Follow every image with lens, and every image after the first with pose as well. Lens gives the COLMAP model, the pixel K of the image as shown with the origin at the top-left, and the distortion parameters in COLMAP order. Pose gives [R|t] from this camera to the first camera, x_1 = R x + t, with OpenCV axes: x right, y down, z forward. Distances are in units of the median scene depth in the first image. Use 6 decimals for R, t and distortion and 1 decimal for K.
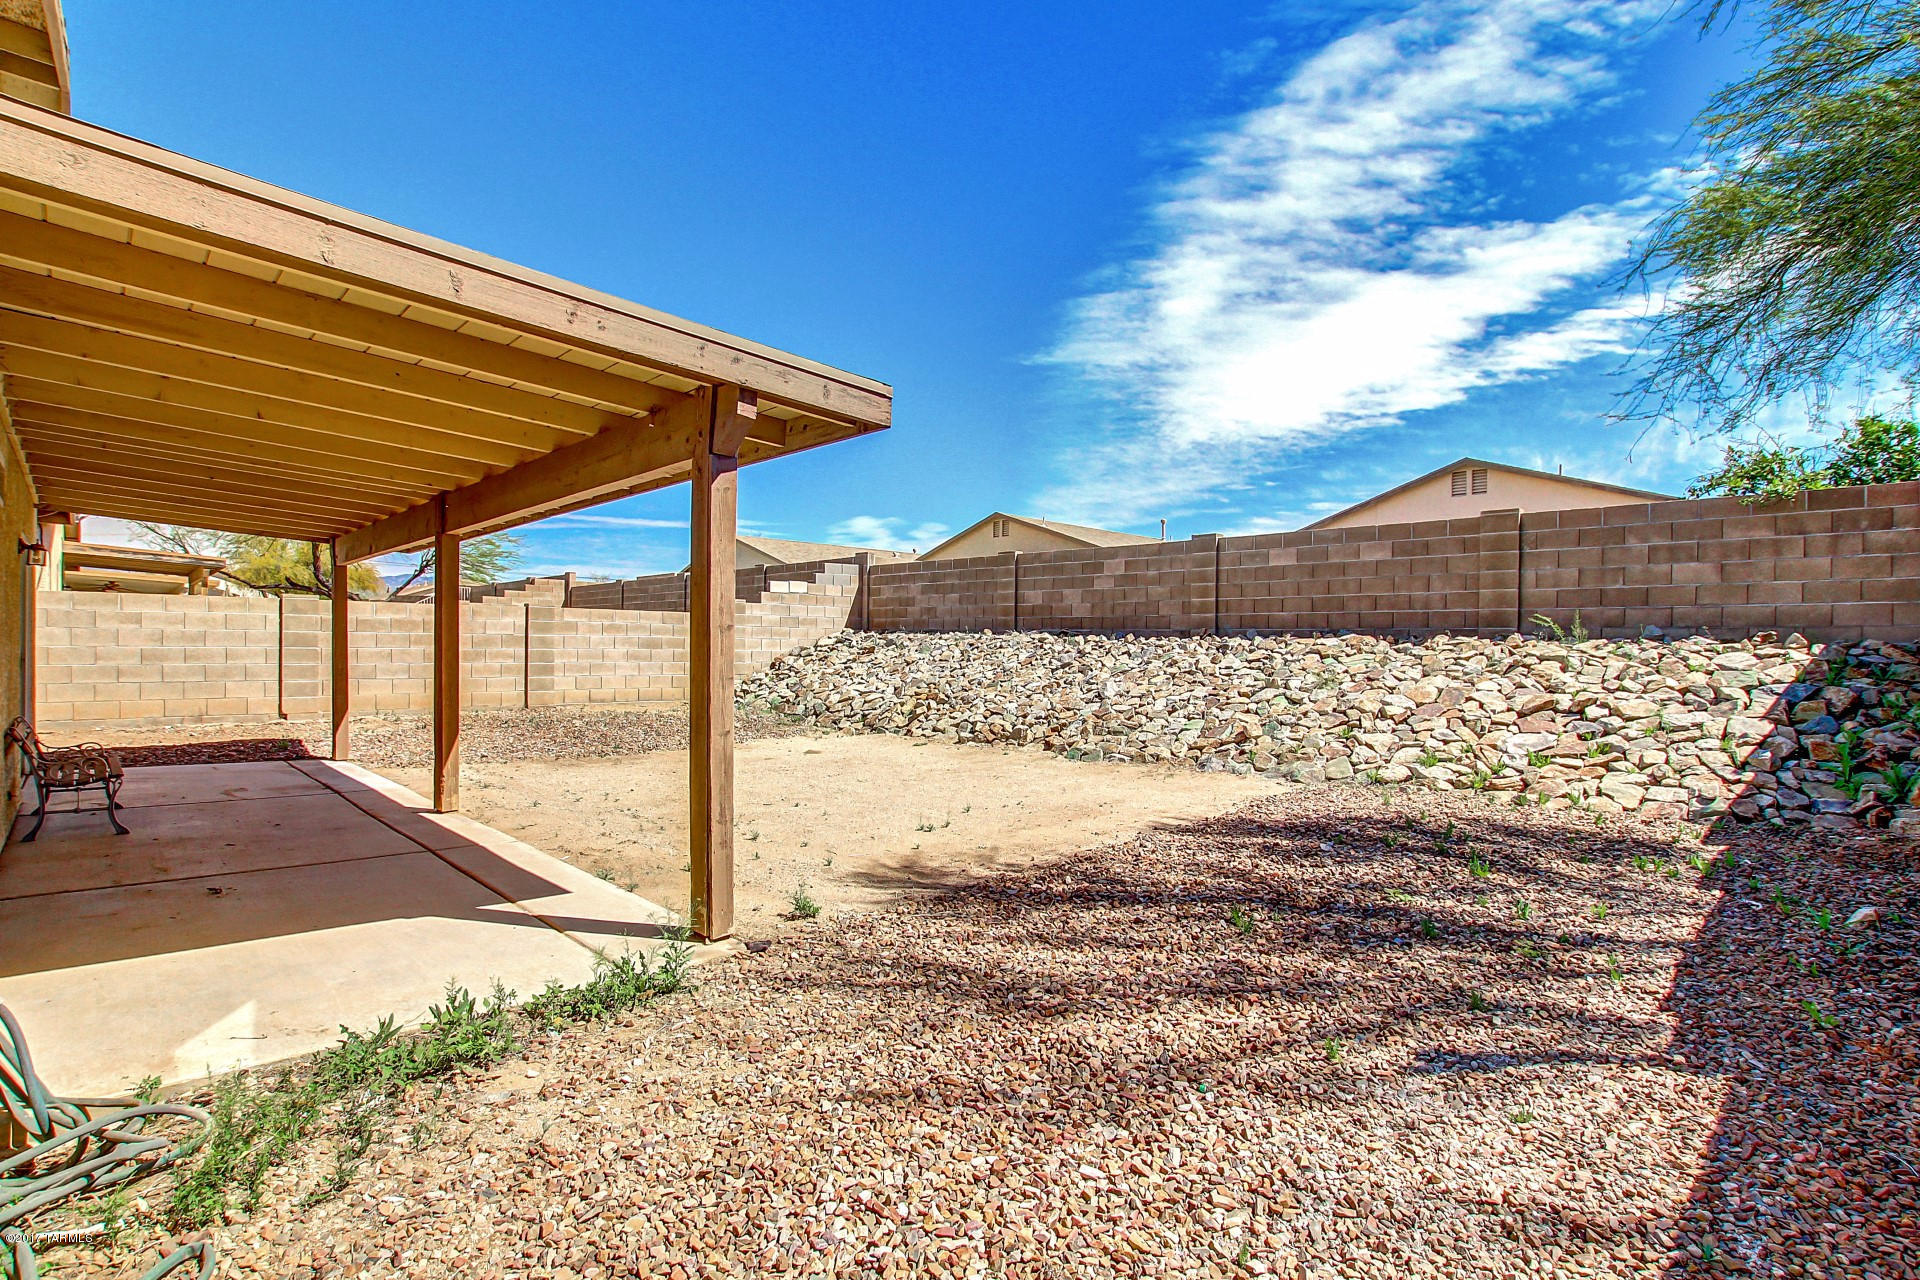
lens RADIAL K [[923.3, 0, 964.0], [0, 923.3, 645.7], [0, 0, 1]] dist [-0.002138, -0.000189]
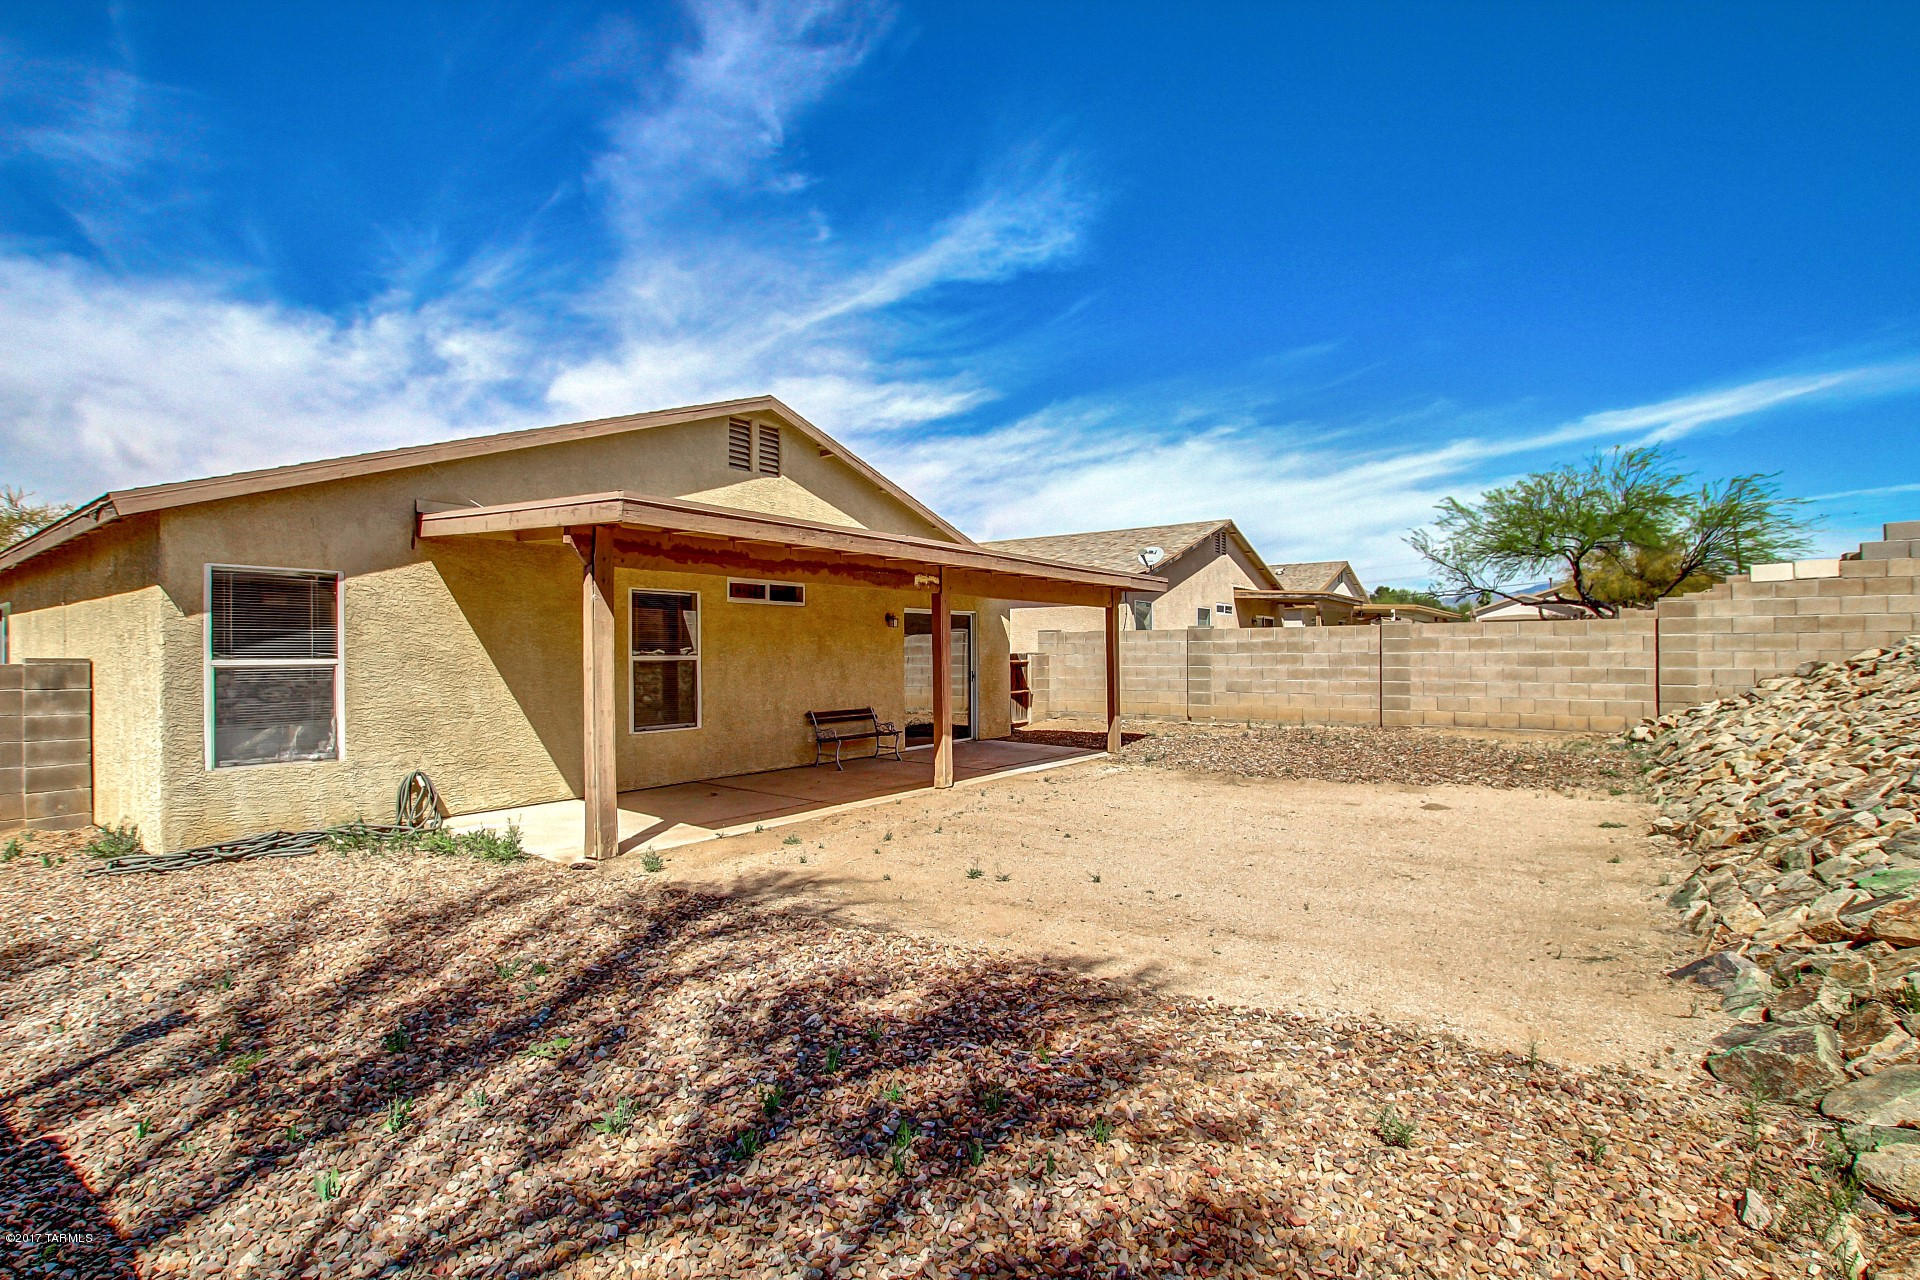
lens RADIAL K [[878.4, 0, 962.7], [0, 878.4, 647.5], [0, 0, 1]] dist [-0.017114, -0.000066]
pose [[0.121293, -0.014763, -0.992507, 0.416185], [0.010067, 0.999856, -0.013642, -0.009335], [0.992566, -0.008337, 0.121424, 0.440411]]
